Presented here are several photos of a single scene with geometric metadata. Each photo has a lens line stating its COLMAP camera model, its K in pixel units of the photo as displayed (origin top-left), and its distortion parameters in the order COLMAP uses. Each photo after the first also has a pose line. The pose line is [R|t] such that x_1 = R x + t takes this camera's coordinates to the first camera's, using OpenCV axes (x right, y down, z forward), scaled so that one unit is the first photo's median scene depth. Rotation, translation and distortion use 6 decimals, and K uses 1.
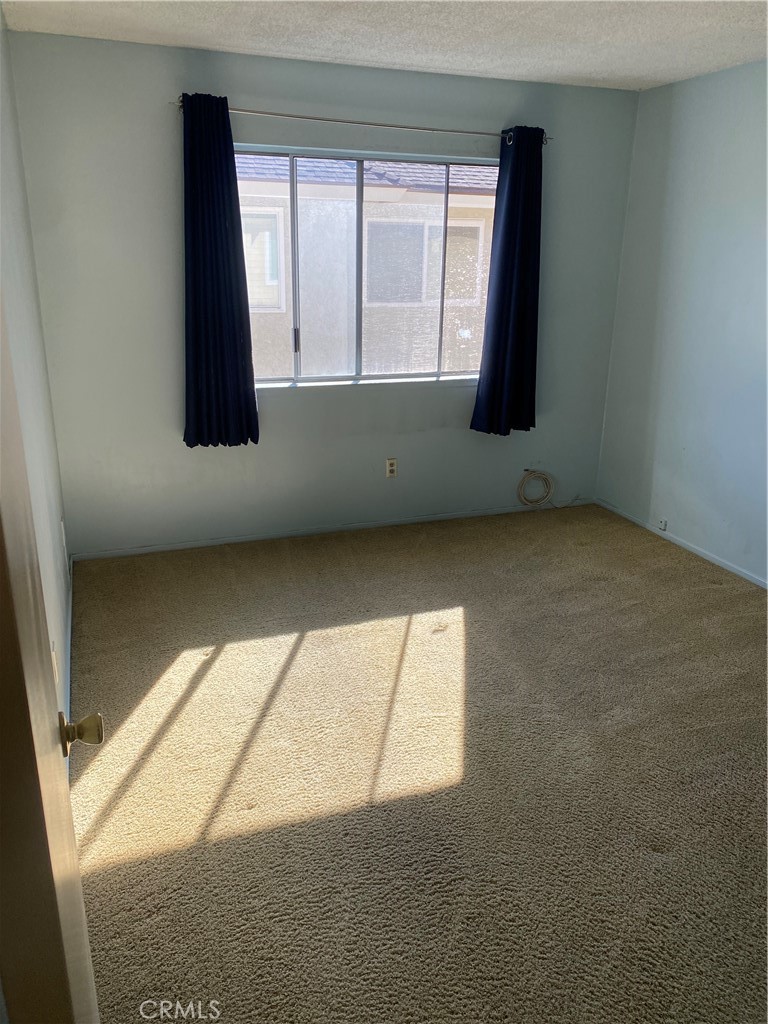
lens RADIAL K [[772.5, 0, 376.7], [0, 772.5, 514.1], [0, 0, 1]] dist [-0.010242, -0.025242]
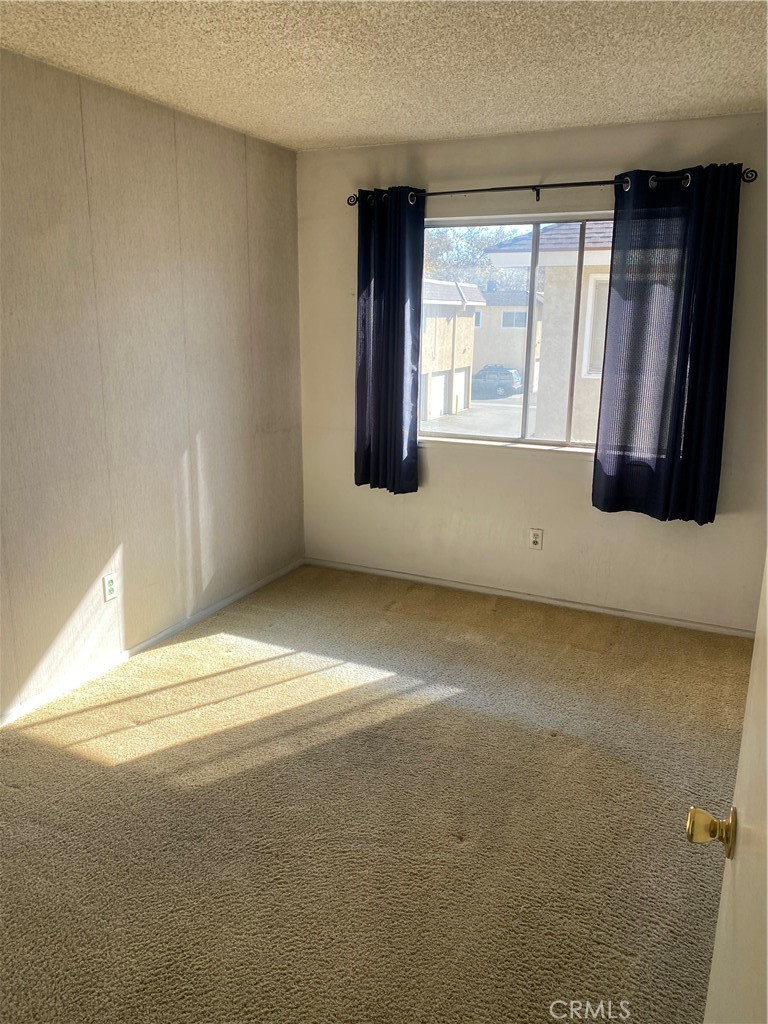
lens RADIAL K [[772.5, 0, 389.3], [0, 772.5, 518.9], [0, 0, 1]] dist [-0.010242, -0.025242]
pose [[0.707411, 0.163857, -0.687547, 1.076950], [-0.223701, 0.974656, 0.002117, -0.091945], [0.670469, 0.152307, 0.726136, 0.381364]]
